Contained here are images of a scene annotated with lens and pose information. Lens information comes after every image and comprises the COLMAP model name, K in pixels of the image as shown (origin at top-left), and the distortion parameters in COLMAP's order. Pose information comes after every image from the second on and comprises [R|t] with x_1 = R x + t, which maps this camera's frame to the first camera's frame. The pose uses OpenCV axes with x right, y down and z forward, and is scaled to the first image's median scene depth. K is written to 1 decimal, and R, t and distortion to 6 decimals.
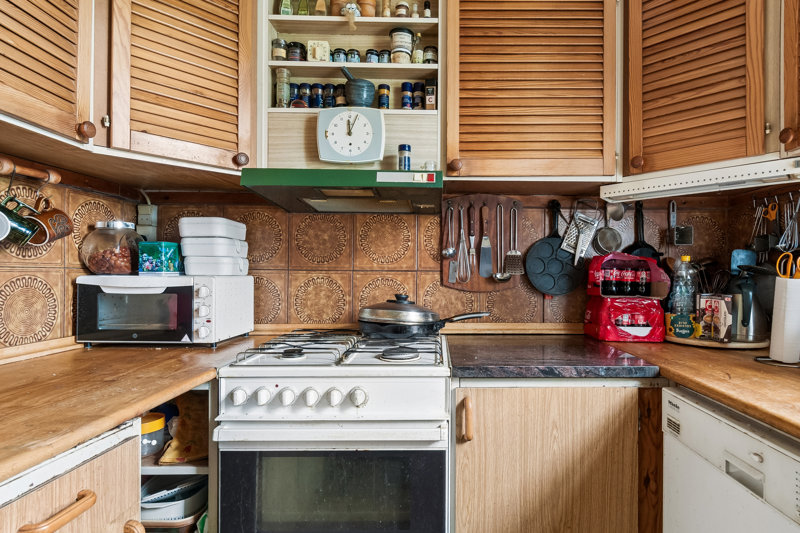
lens RADIAL K [[493.9, 0, 400.1], [0, 493.9, 275.8], [0, 0, 1]] dist [0.021624, -0.031958]
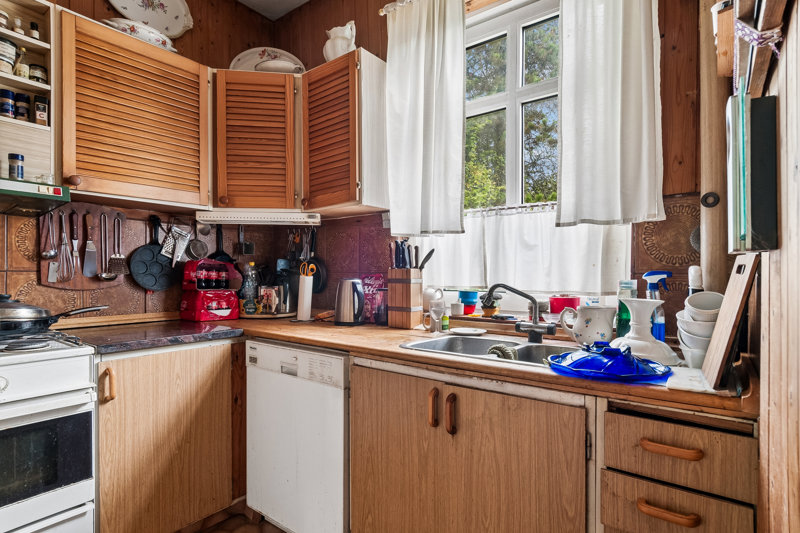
lens RADIAL K [[406.6, 0, 399.4], [0, 406.6, 277.1], [0, 0, 1]] dist [0.000159, 0.000285]
pose [[0.625849, -0.007556, 0.779908, -0.144193], [0.003499, 0.999970, 0.006881, -0.000386], [-0.779937, -0.001578, 0.625857, -0.180881]]
